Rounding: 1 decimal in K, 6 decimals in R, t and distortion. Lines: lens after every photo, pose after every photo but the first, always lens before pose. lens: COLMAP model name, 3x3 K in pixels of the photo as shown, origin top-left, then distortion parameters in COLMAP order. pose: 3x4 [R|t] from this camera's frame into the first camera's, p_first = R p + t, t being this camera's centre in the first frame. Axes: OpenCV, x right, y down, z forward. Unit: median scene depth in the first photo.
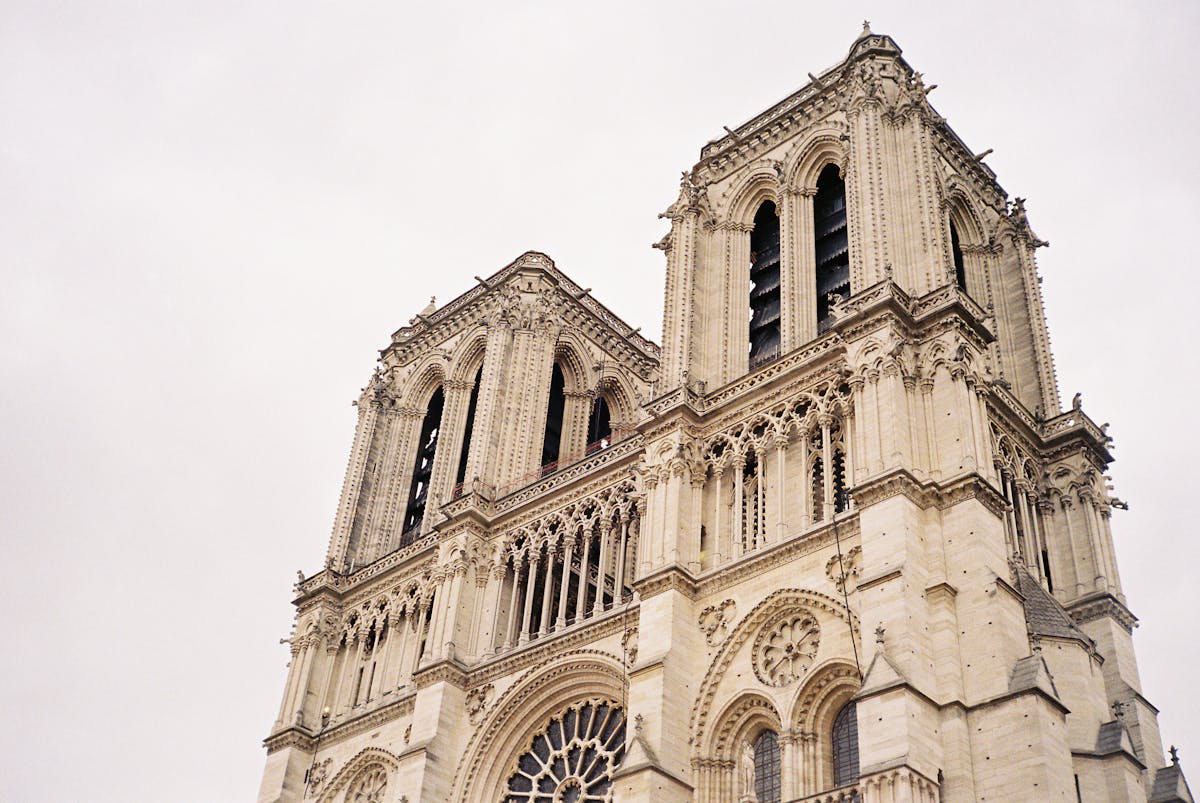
lens RADIAL K [[1327.4, 0, 614.6], [0, 1327.4, 402.7], [0, 0, 1]] dist [0.021643, 0.015638]
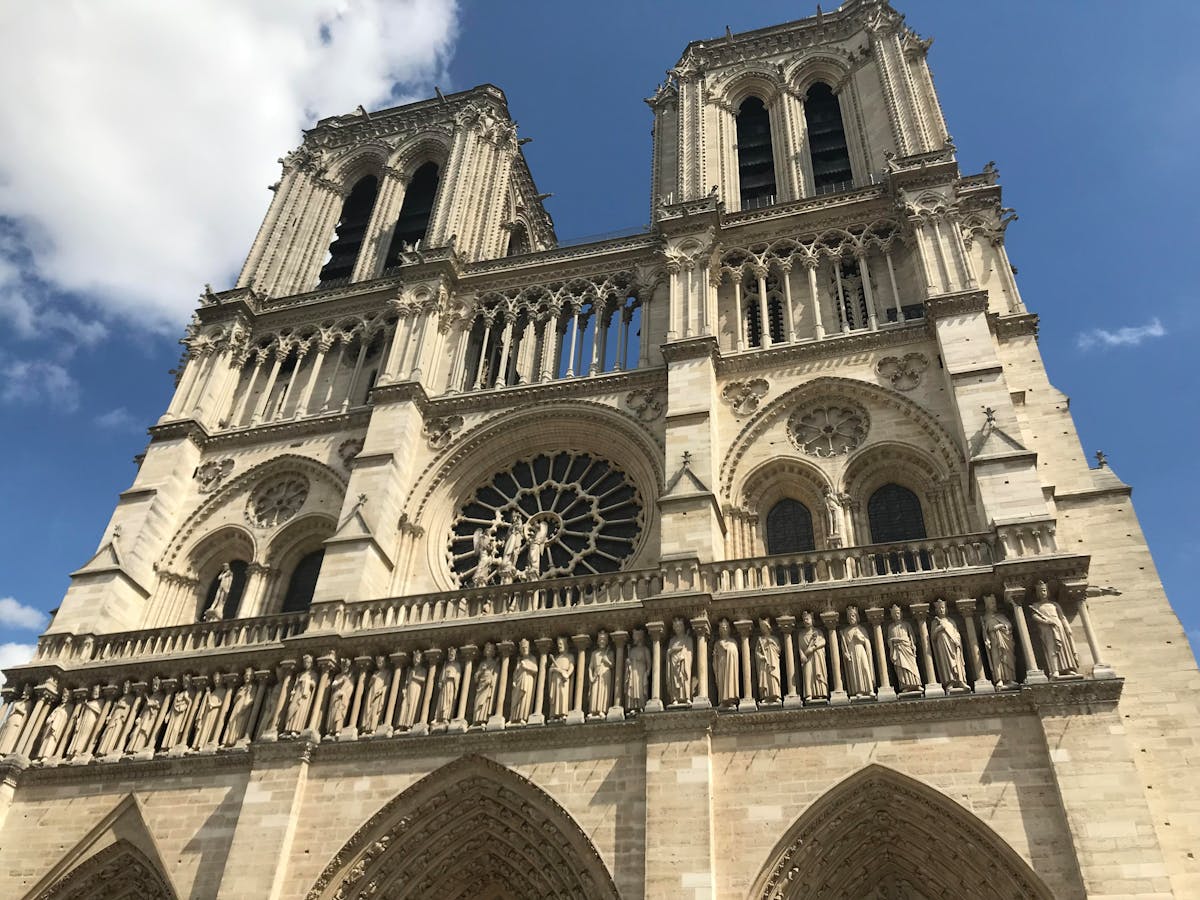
lens RADIAL K [[929.4, 0, 600.0], [0, 929.4, 450.0], [0, 0, 1]] dist [0.108866, -0.160658]
pose [[0.893413, 0.268365, 0.360268, -0.256018], [-0.278923, 0.960027, -0.023441, 0.233777], [-0.352158, -0.079545, 0.932554, 0.319403]]
